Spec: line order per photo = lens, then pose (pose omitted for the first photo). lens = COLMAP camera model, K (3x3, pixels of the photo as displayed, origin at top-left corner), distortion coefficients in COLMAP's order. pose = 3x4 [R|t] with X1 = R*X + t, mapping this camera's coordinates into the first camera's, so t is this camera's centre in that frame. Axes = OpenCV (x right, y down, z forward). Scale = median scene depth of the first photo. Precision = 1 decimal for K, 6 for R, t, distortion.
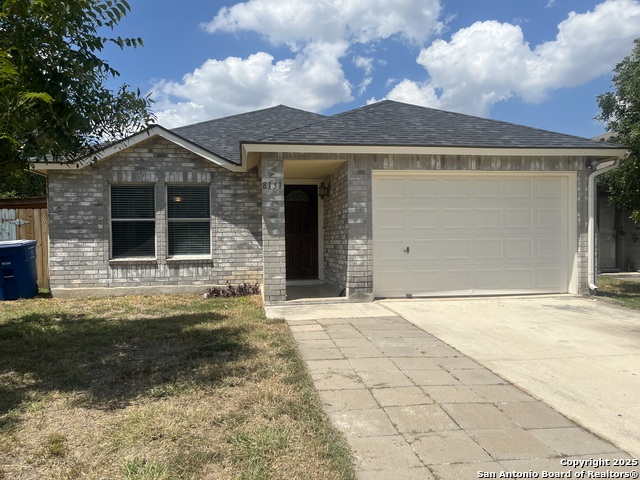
lens RADIAL K [[481.8, 0, 320.0], [0, 481.8, 240.0], [0, 0, 1]] dist [0.085594, -0.112188]
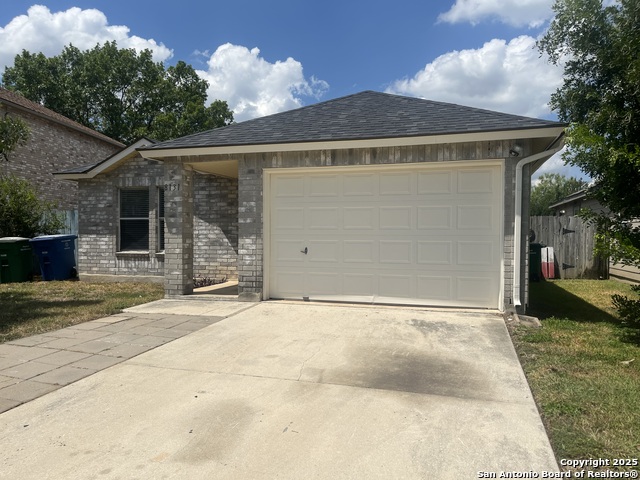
lens RADIAL K [[481.8, 0, 320.0], [0, 481.8, 240.0], [0, 0, 1]] dist [0.085594, -0.112188]
pose [[0.904376, 0.018625, -0.426331, 0.600998], [-0.015355, 0.999820, 0.011105, -0.011440], [0.426461, -0.003497, 0.904499, 0.145144]]
